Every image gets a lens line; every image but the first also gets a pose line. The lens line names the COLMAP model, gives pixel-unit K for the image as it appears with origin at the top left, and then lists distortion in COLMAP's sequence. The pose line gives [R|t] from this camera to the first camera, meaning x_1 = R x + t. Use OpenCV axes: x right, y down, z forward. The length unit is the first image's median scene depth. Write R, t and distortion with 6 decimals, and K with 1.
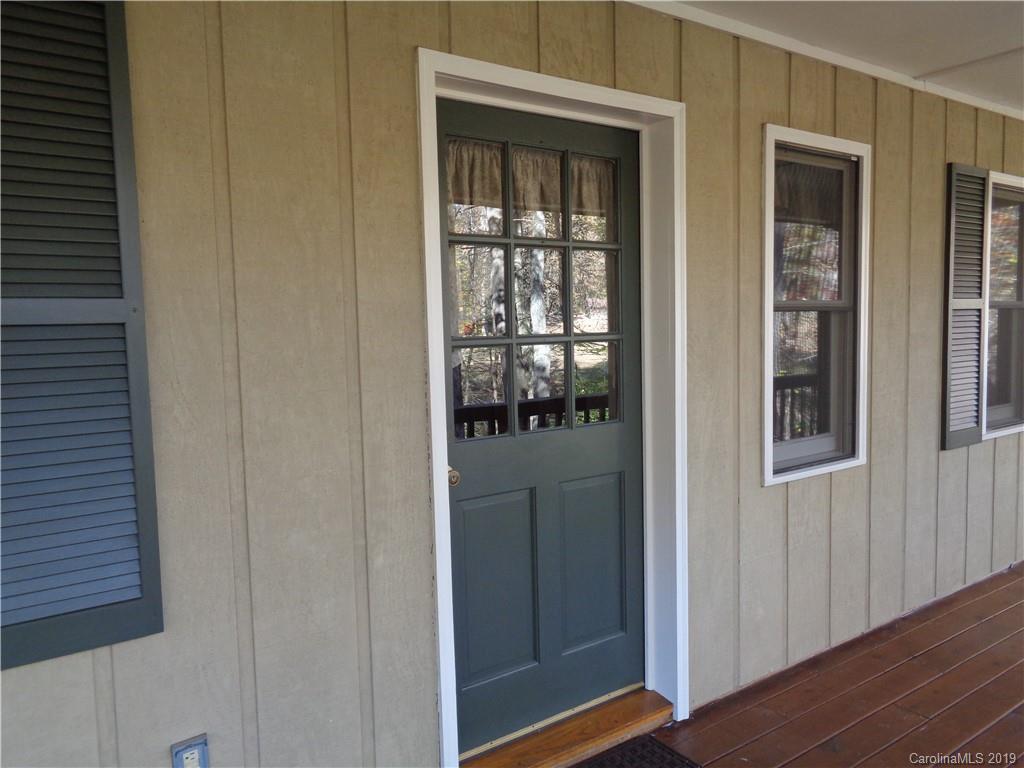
lens RADIAL K [[785.7, 0, 512.0], [0, 785.7, 384.0], [0, 0, 1]] dist [0.038400, 0.002025]
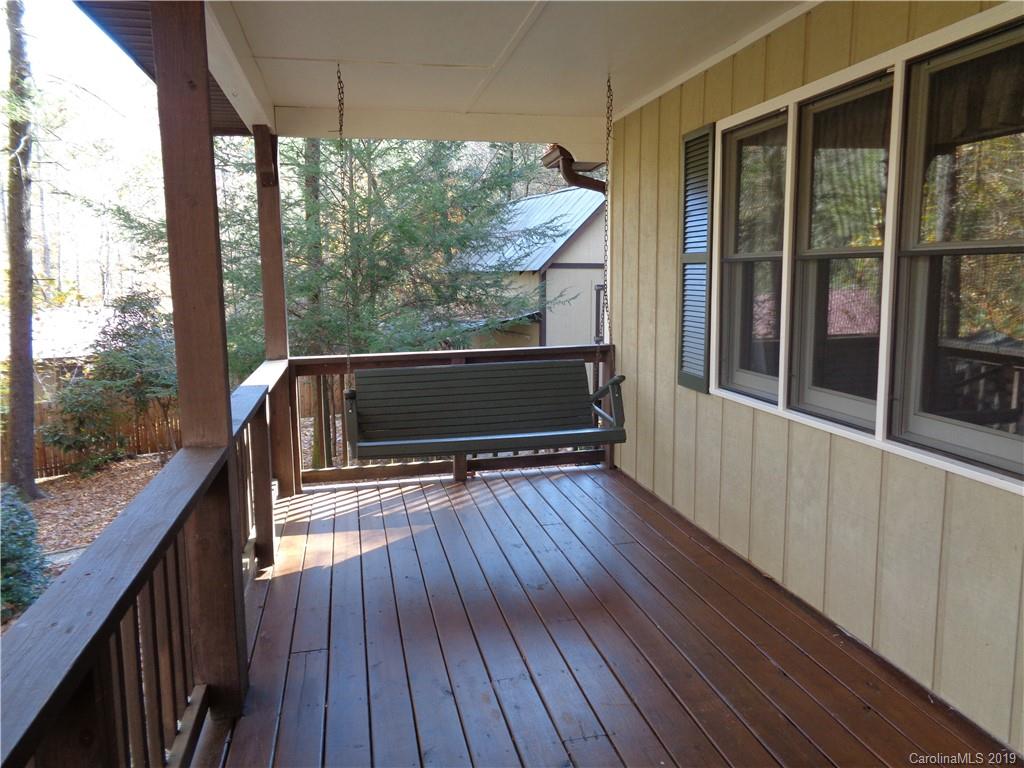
lens RADIAL K [[785.7, 0, 512.0], [0, 785.7, 384.0], [0, 0, 1]] dist [0.038400, 0.002025]
pose [[-0.417326, 0.154102, -0.895596, 1.618598], [-0.051354, 0.979943, 0.192545, -0.123257], [0.907305, 0.126346, -0.401042, 1.189405]]
